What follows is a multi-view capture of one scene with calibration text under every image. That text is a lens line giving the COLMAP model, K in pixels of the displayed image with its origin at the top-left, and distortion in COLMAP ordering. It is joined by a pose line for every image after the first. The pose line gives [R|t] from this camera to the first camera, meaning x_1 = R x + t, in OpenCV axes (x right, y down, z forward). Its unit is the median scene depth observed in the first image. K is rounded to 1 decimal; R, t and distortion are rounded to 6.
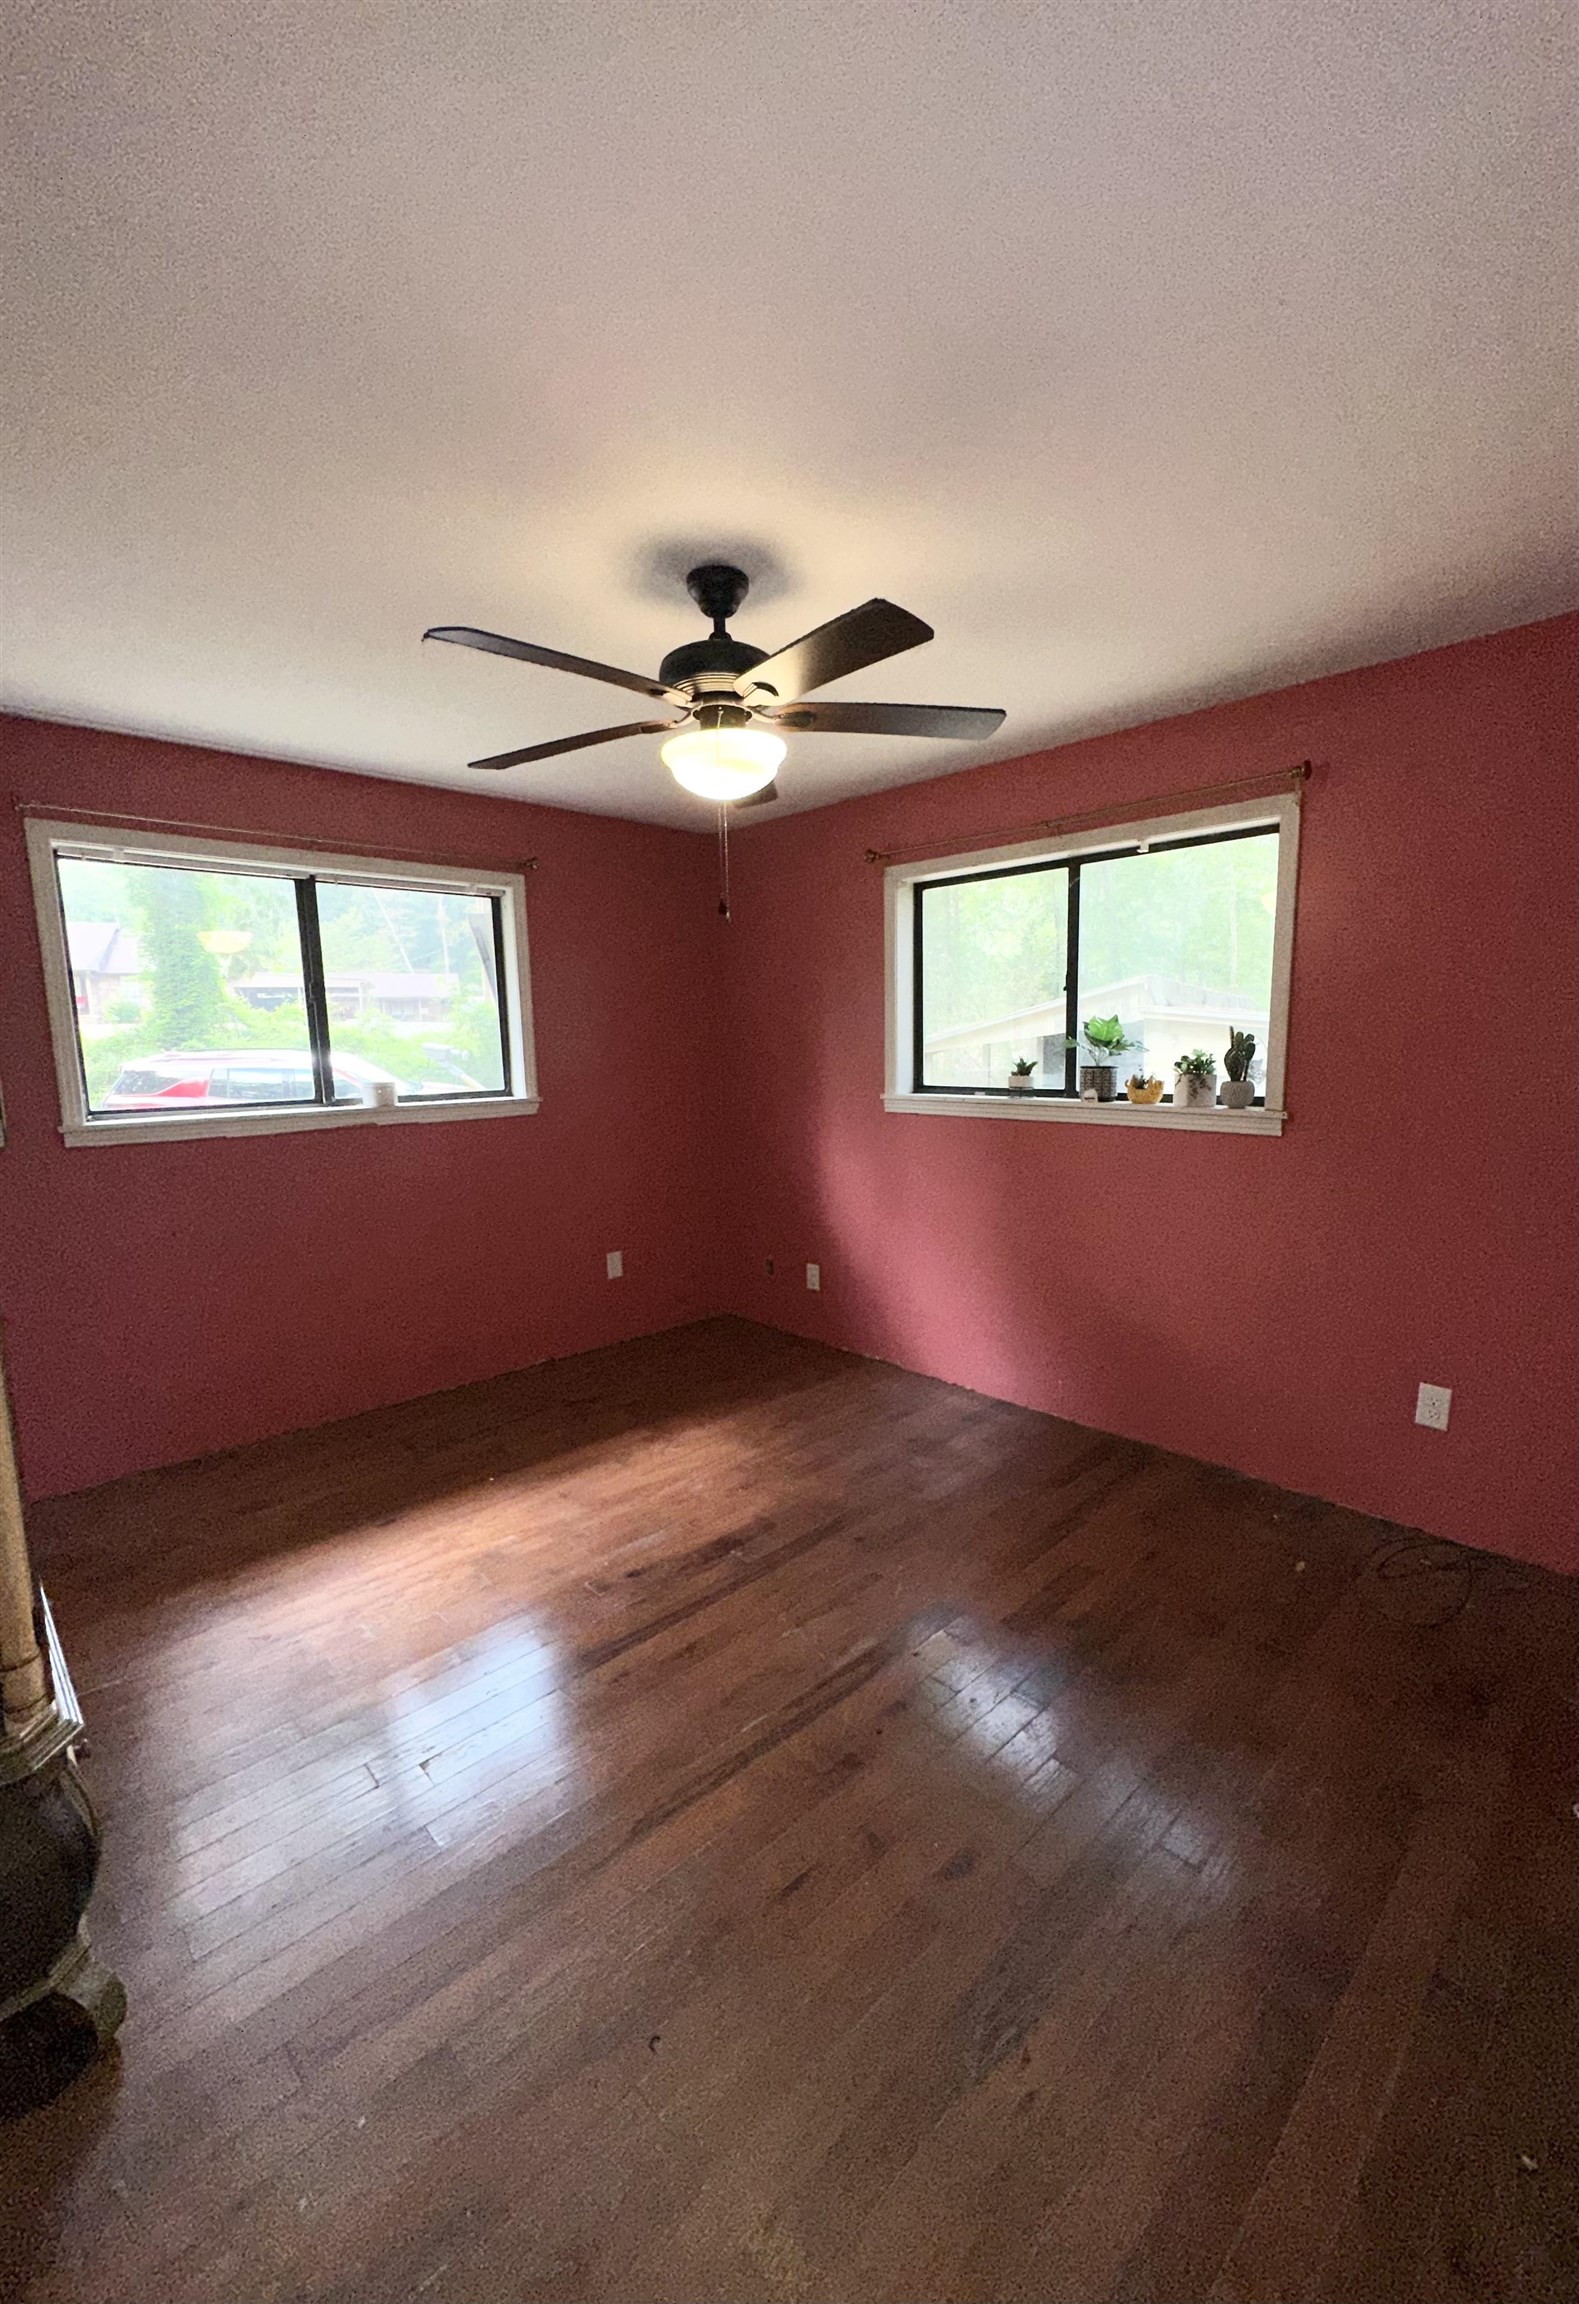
lens RADIAL K [[962.9, 0, 798.8], [0, 962.9, 1166.1], [0, 0, 1]] dist [0.003336, 0.000075]
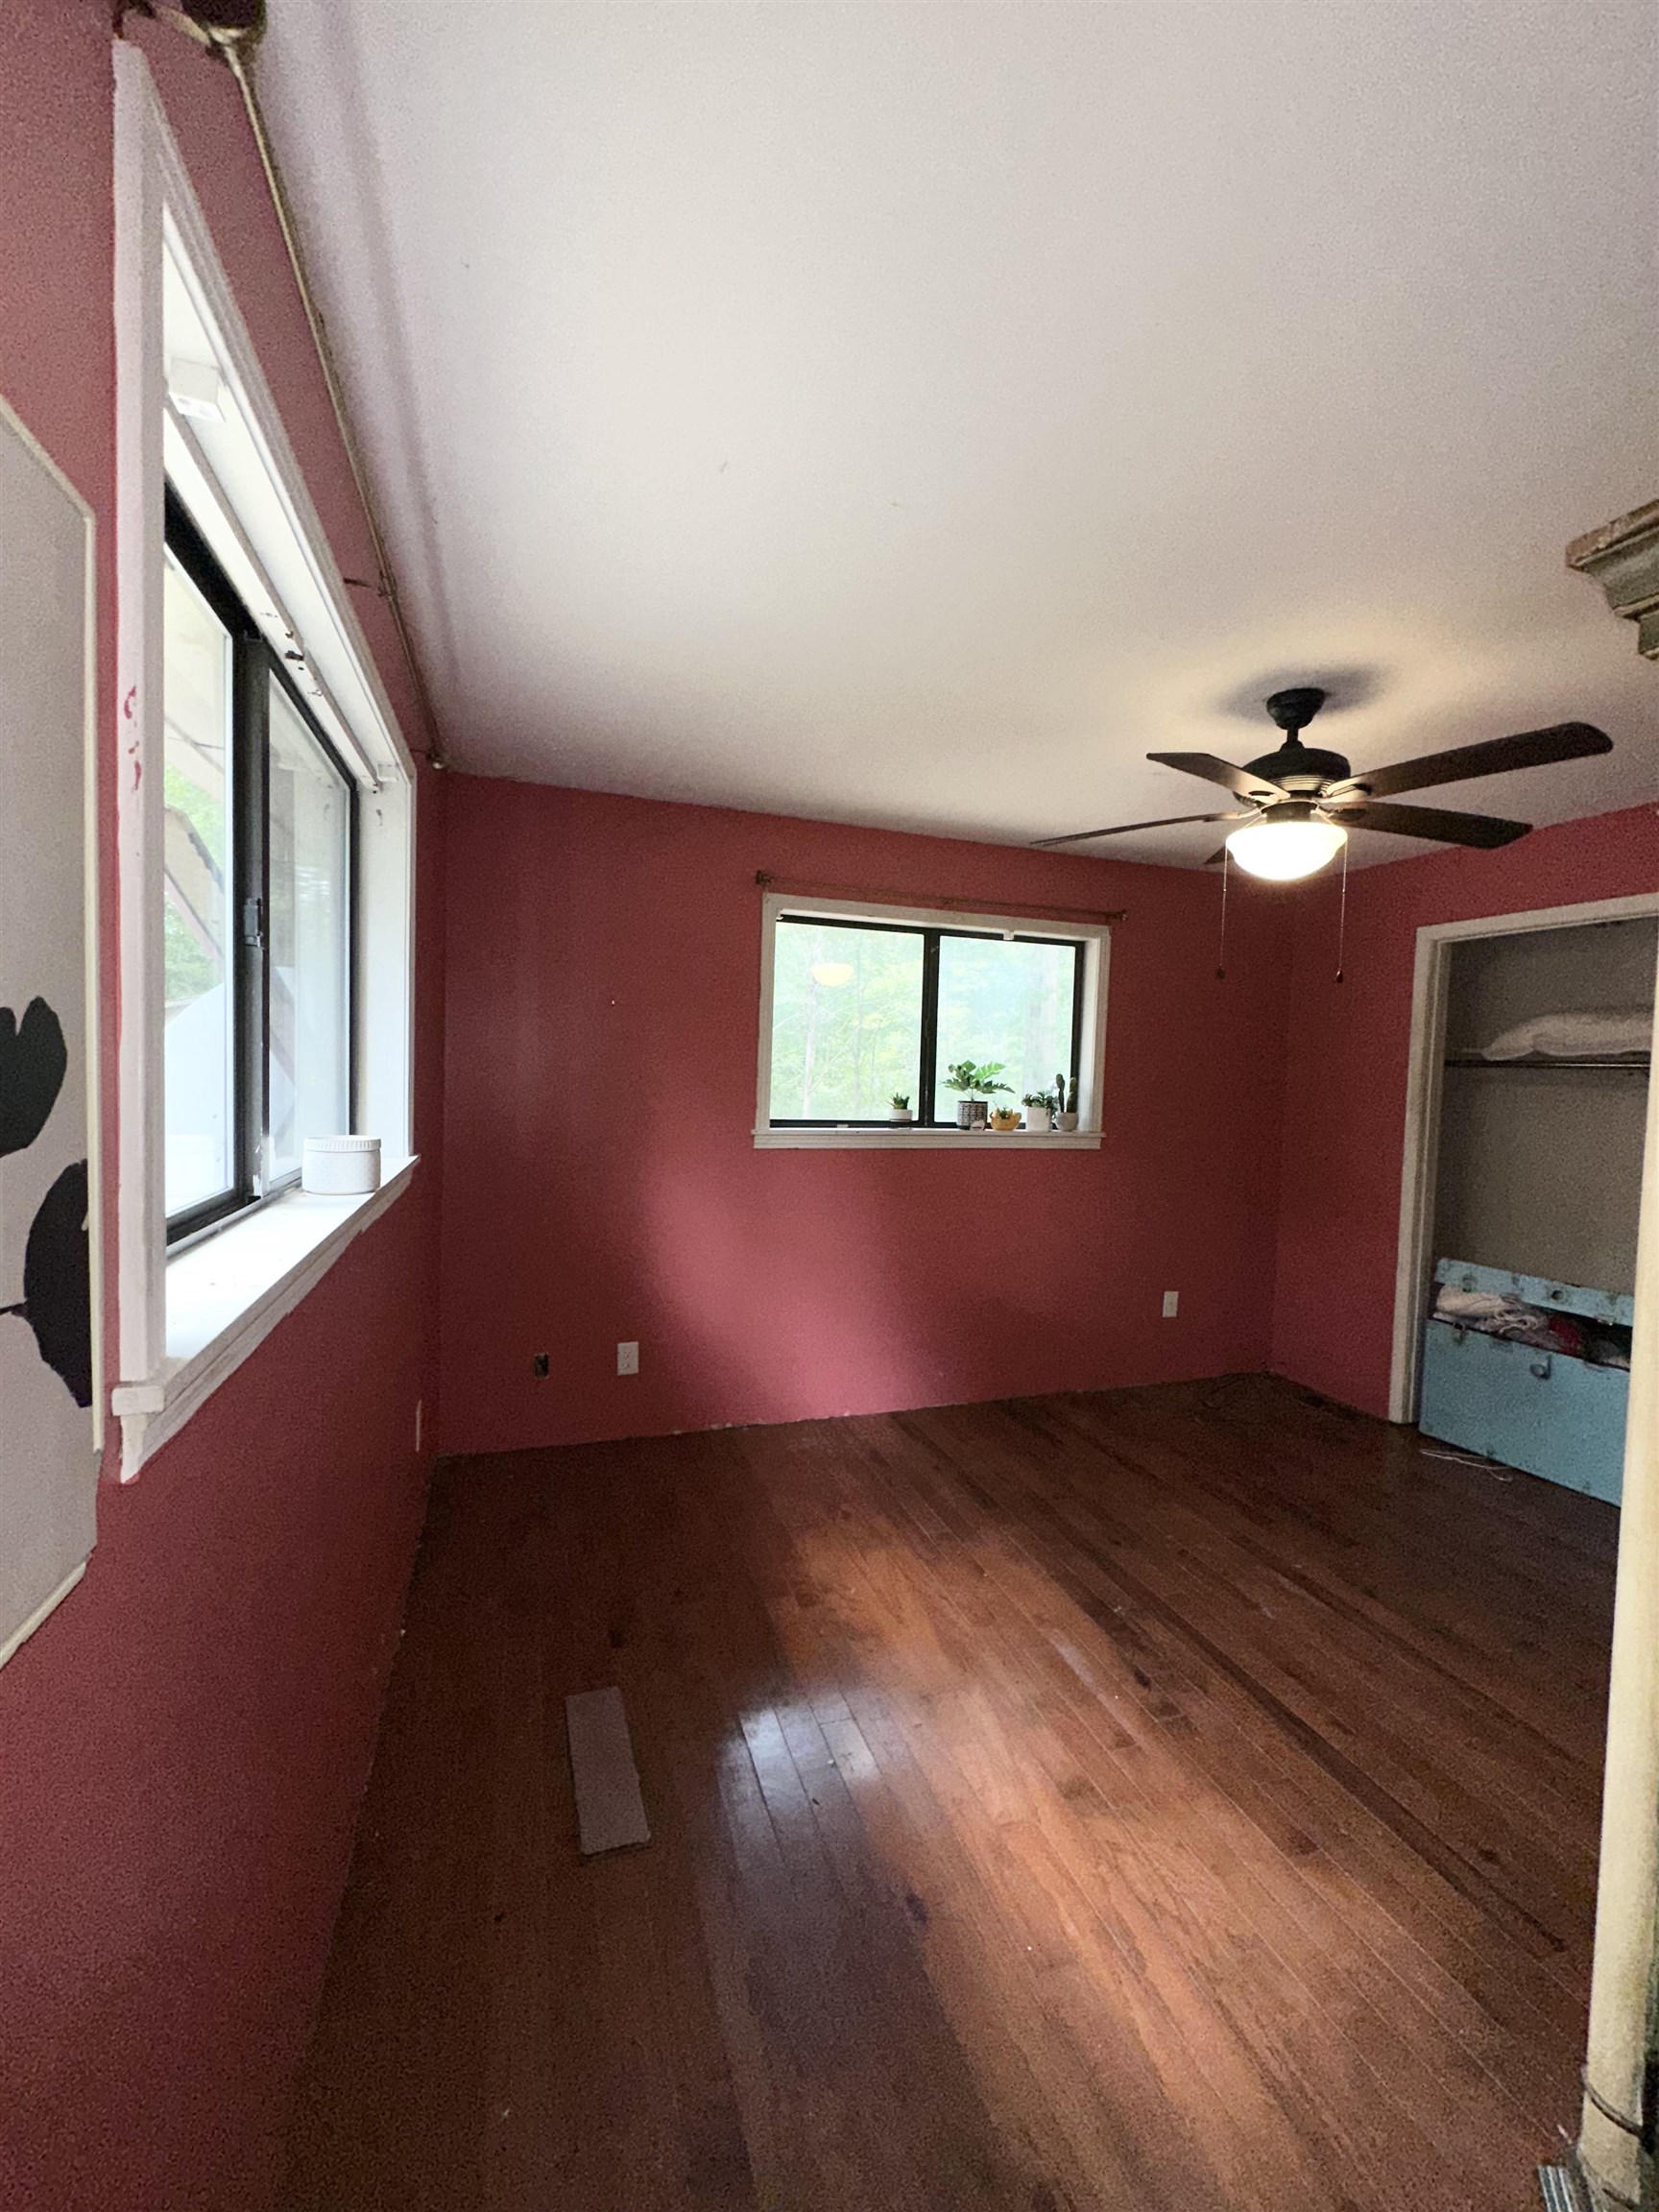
lens RADIAL K [[889.2, 0, 843.8], [0, 889.2, 1109.3], [0, 0, 1]] dist [-0.007383, -0.000321]
pose [[0.398540, 0.005826, 0.917132, -0.817434], [0.088585, 0.995060, -0.044815, -0.058465], [-0.912863, 0.099104, 0.396055, 0.717825]]
